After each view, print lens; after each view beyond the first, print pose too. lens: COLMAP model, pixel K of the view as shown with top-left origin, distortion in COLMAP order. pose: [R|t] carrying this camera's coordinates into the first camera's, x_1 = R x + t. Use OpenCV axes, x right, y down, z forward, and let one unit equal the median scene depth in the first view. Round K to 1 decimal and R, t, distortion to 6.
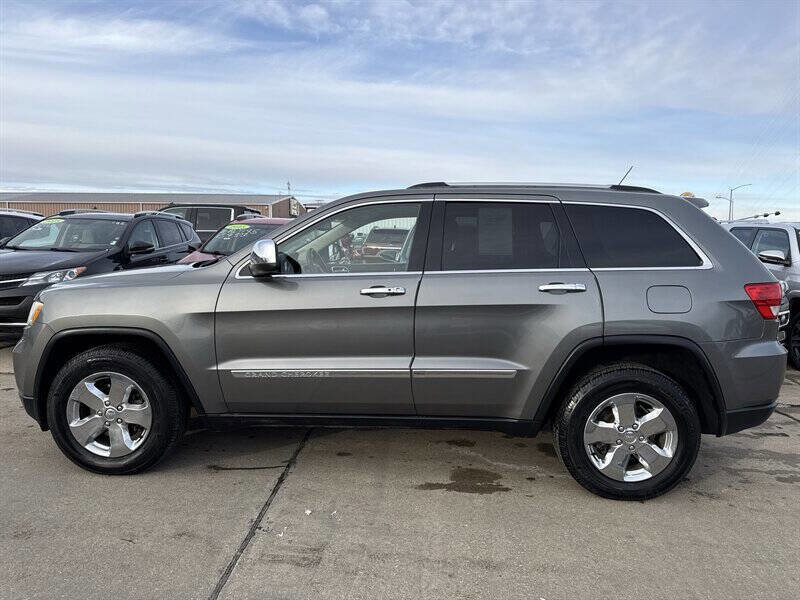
lens RADIAL K [[572.7, 0, 402.2], [0, 572.7, 288.6], [0, 0, 1]] dist [0.053402, -0.083507]
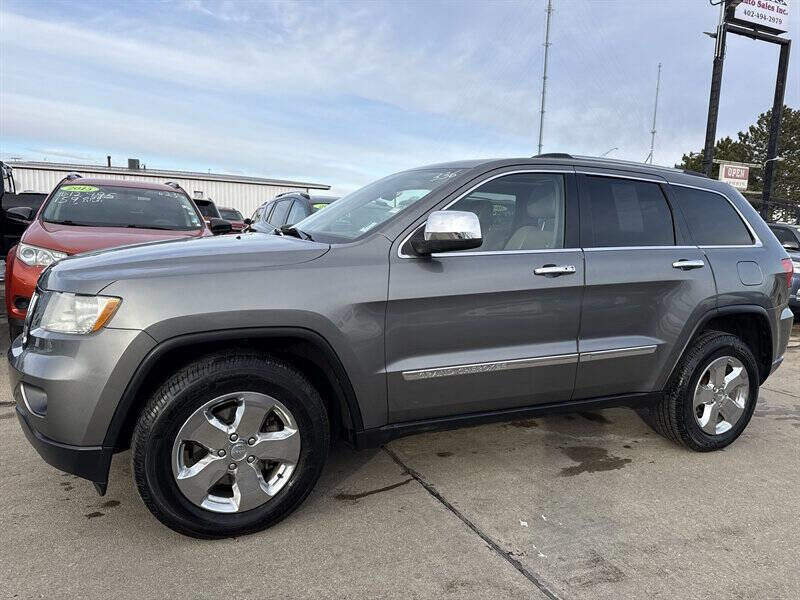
lens RADIAL K [[571.7, 0, 404.3], [0, 571.7, 298.8], [0, 0, 1]] dist [0.047065, -0.059342]
pose [[0.877977, -0.038858, 0.477124, -0.676848], [0.011376, 0.998112, 0.060356, -0.007849], [-0.478568, -0.047563, 0.876761, 0.311476]]
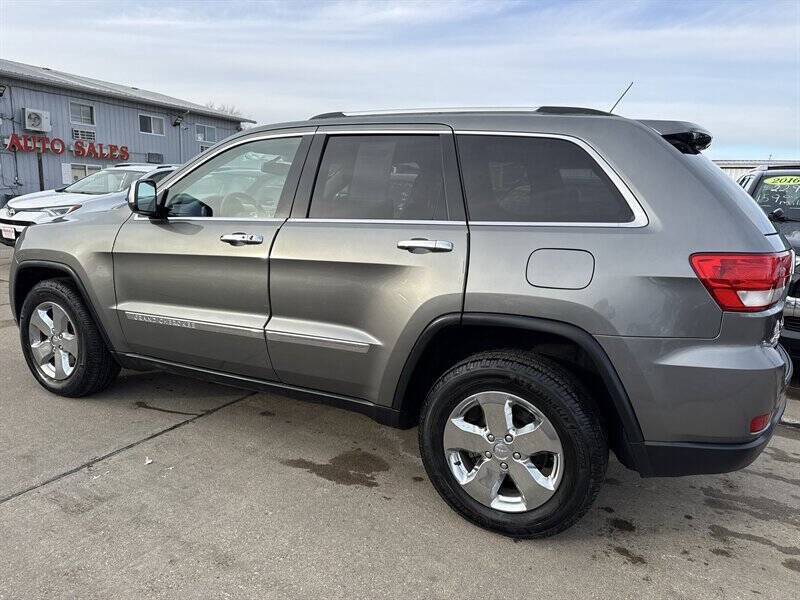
lens RADIAL K [[571.7, 0, 404.3], [0, 571.7, 298.8], [0, 0, 1]] dist [0.047065, -0.059342]
pose [[0.911186, 0.086662, -0.402777, 0.555900], [-0.055091, 0.994476, 0.089342, 0.003359], [0.408295, -0.059218, 0.910927, 0.285965]]
